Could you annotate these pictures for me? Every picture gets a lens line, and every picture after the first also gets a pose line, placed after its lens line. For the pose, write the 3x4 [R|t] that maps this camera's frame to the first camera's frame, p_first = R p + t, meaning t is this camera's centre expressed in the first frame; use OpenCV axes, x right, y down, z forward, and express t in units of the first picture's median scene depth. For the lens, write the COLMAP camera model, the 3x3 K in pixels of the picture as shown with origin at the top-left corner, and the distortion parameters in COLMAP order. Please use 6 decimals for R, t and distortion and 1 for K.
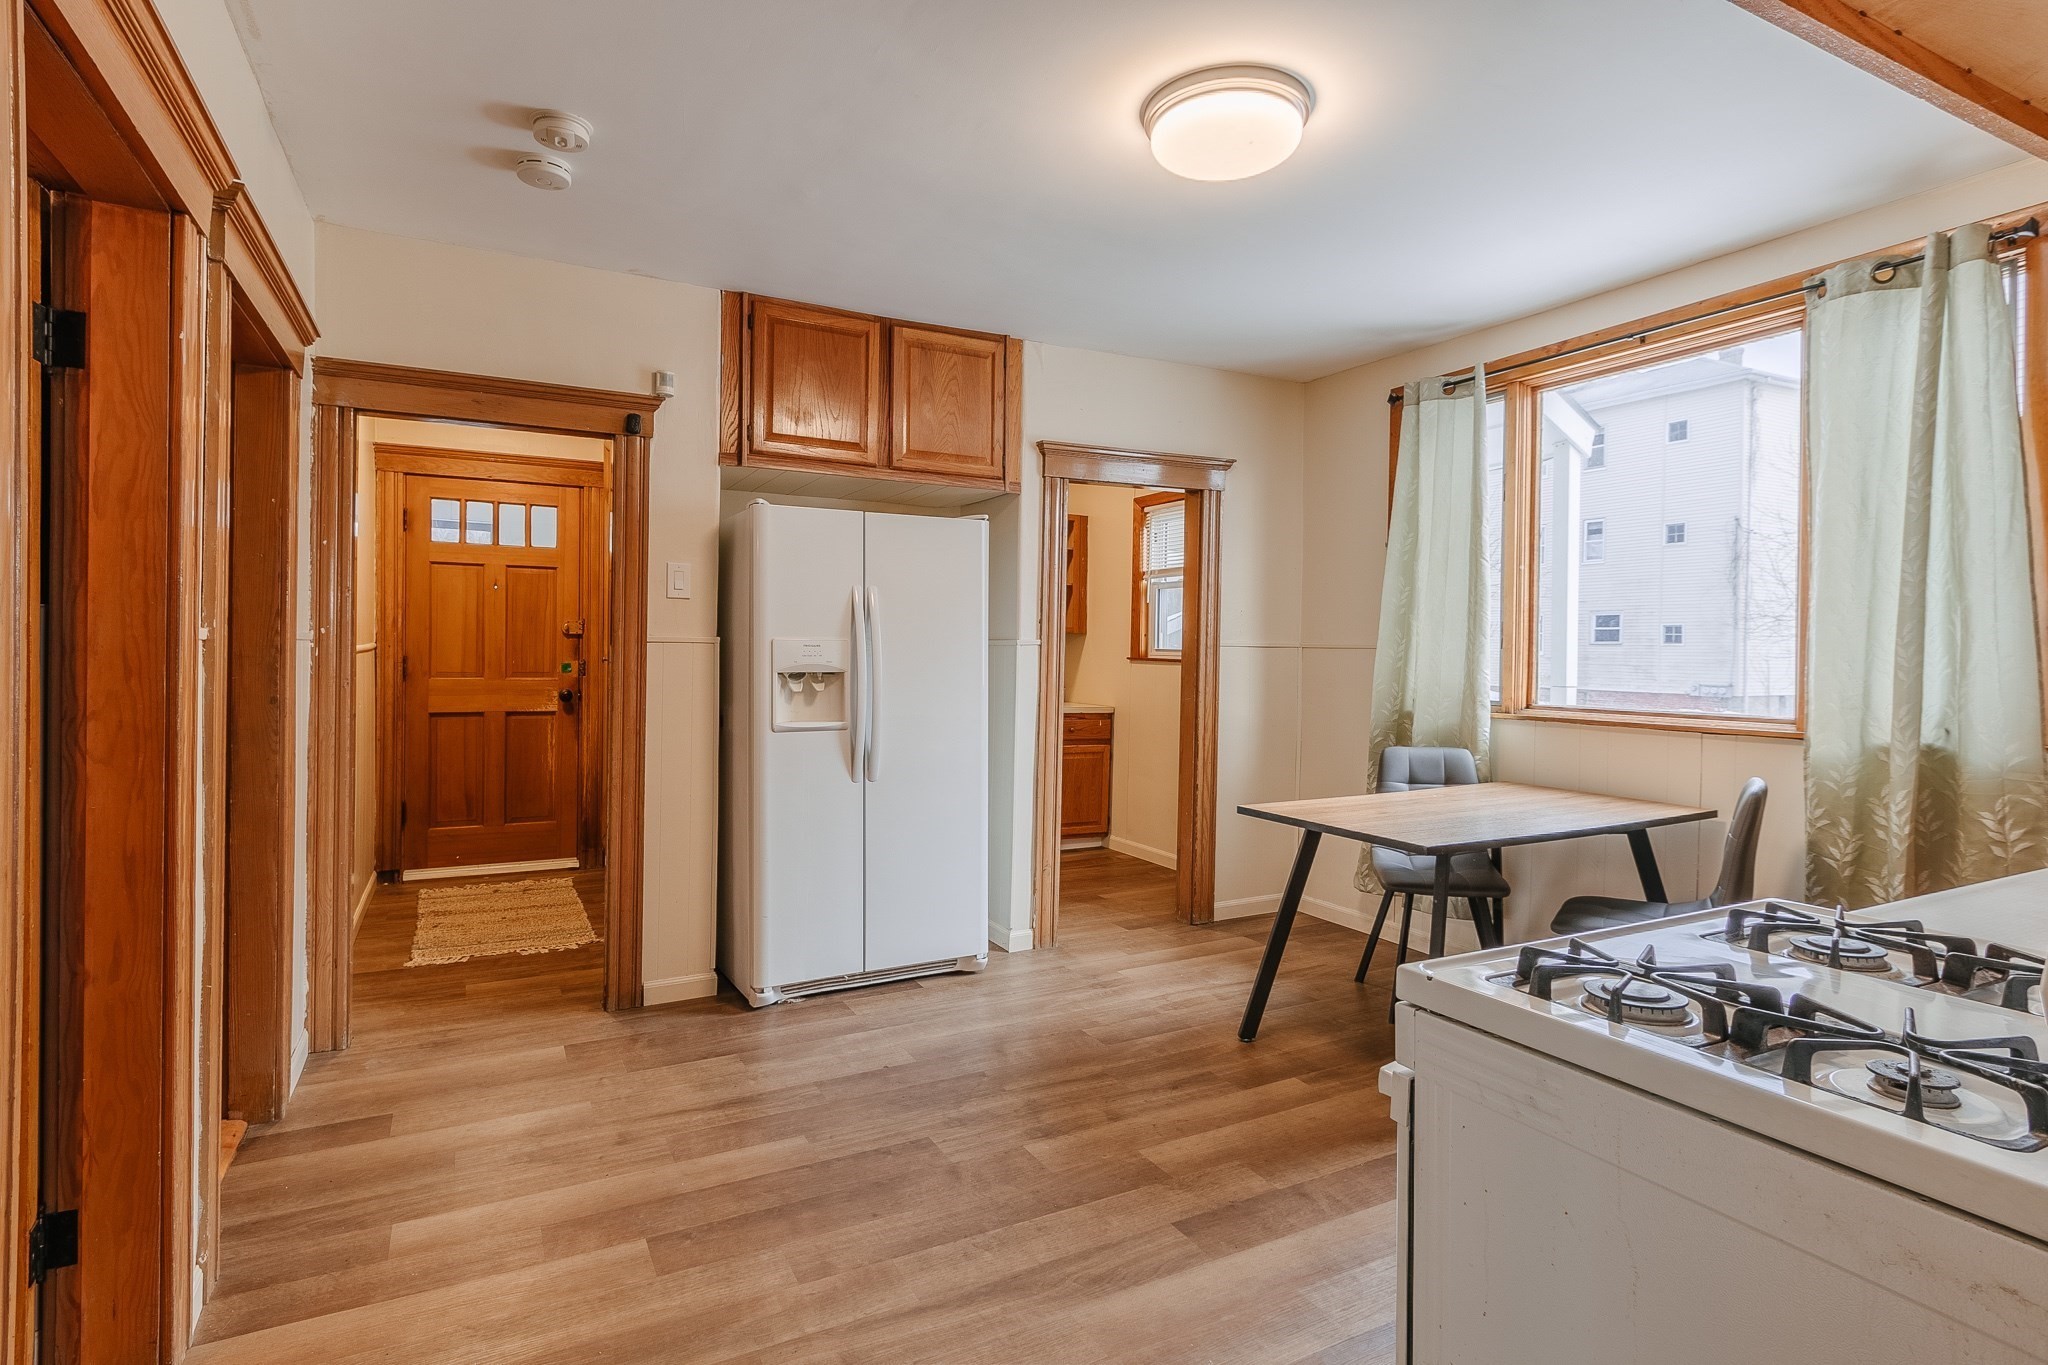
lens RADIAL K [[1017.0, 0, 1022.2], [0, 1017.0, 673.6], [0, 0, 1]] dist [-0.002262, -0.000184]
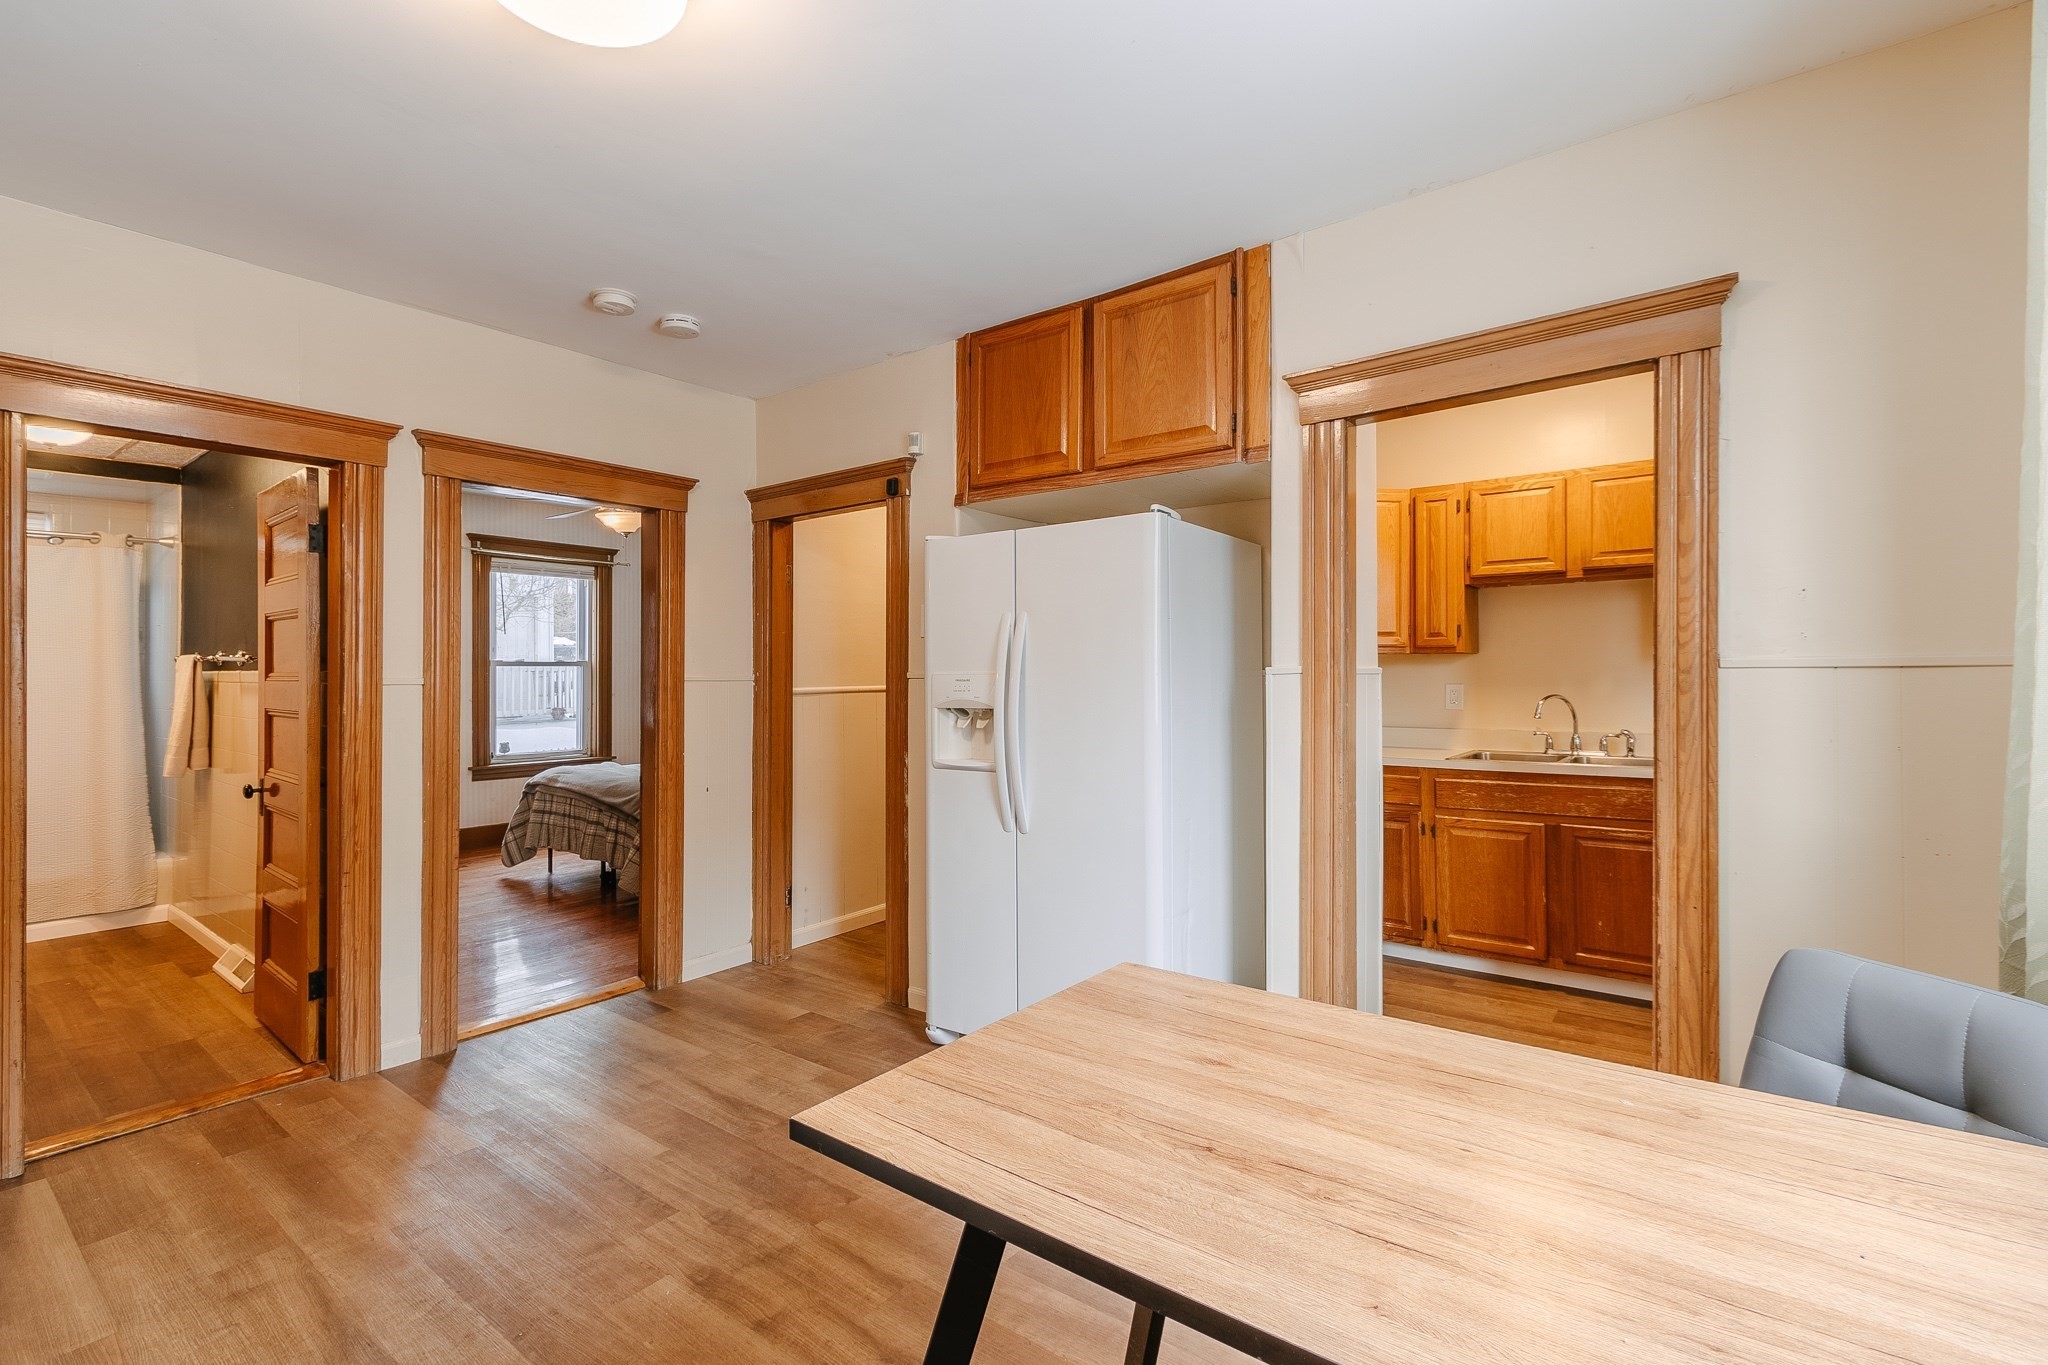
lens RADIAL K [[940.6, 0, 1038.0], [0, 940.6, 673.6], [0, 0, 1]] dist [-0.005251, 0.000124]
pose [[0.412060, -0.013924, -0.911051, 0.615803], [-0.009273, 0.999767, -0.019474, -0.017299], [0.911110, 0.016473, 0.411835, 0.691499]]
